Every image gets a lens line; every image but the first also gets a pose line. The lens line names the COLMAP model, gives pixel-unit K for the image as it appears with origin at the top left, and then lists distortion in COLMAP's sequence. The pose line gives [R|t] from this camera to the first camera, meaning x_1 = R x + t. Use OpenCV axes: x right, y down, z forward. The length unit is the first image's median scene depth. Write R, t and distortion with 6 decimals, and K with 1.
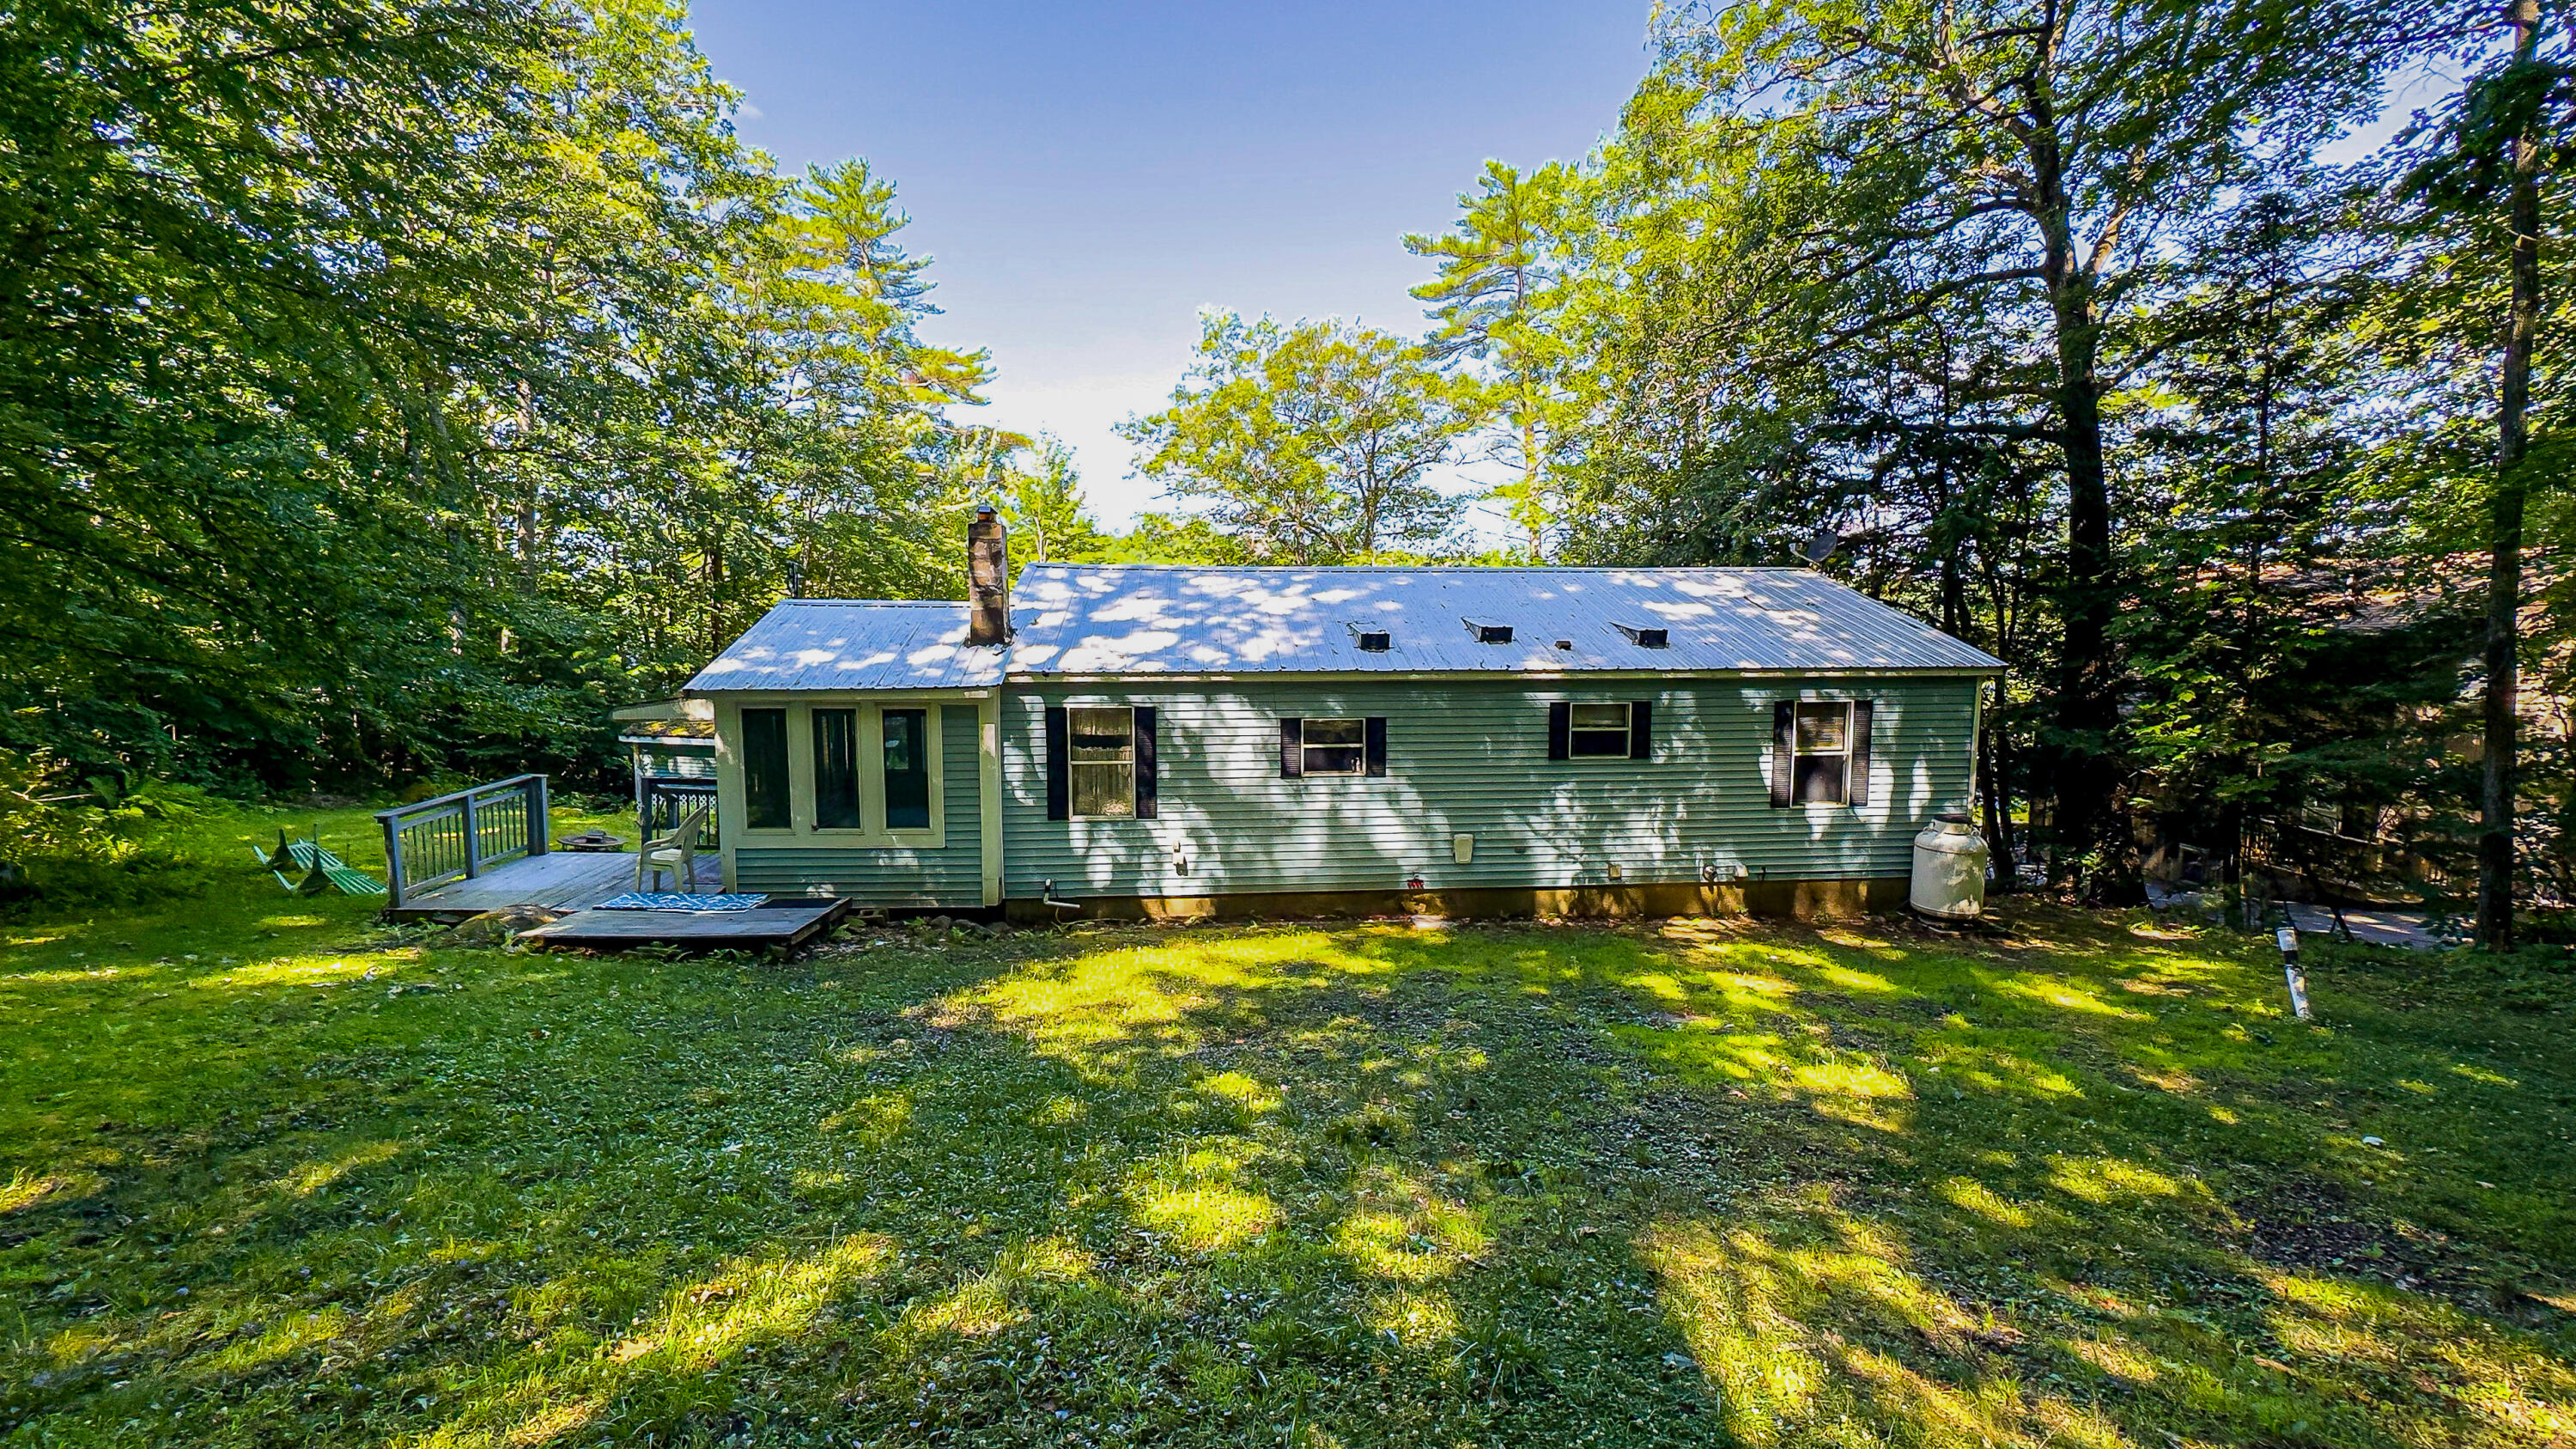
lens RADIAL K [[1057.3, 0, 1288.2], [0, 1057.3, 771.1], [0, 0, 1]] dist [0.000765, 0.000024]
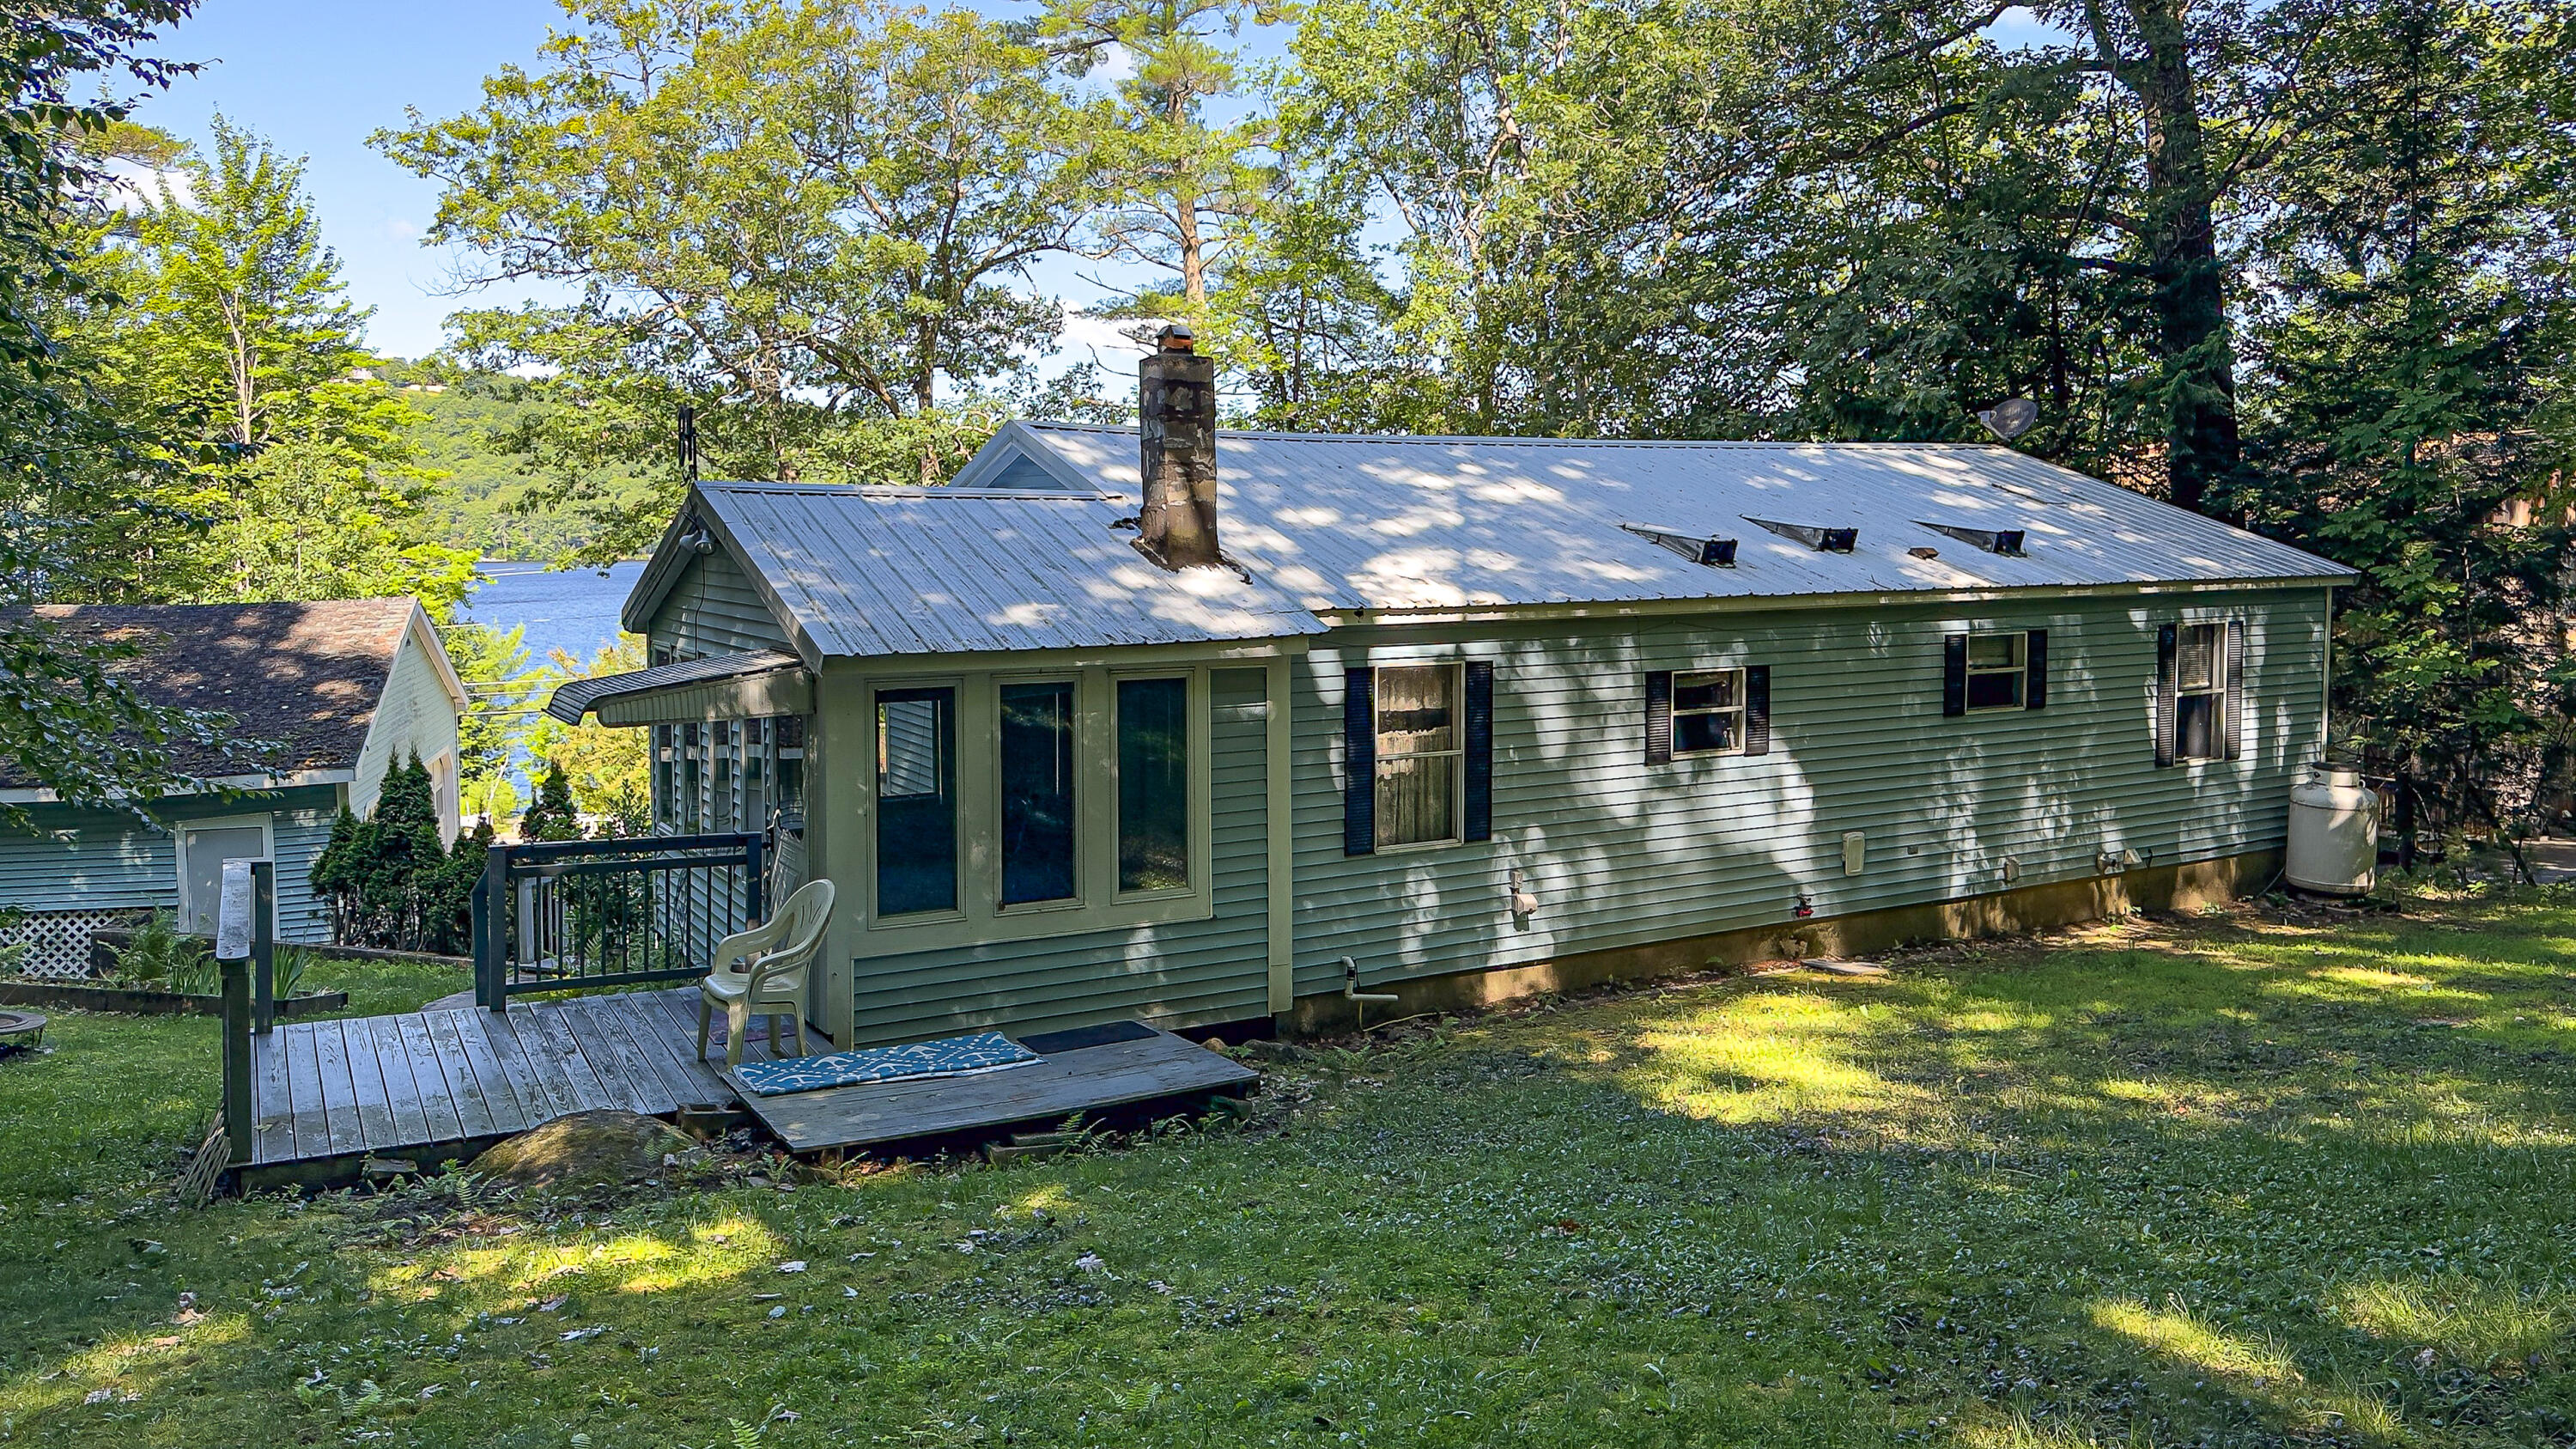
lens RADIAL K [[1861.9, 0, 1363.1], [0, 1861.9, 713.7], [0, 0, 1]] dist [0.120056, -0.211894]
pose [[0.899591, -0.048400, 0.434043, -0.637537], [0.065759, 0.997521, -0.025058, -0.006835], [-0.431755, 0.051085, 0.900543, 0.044417]]
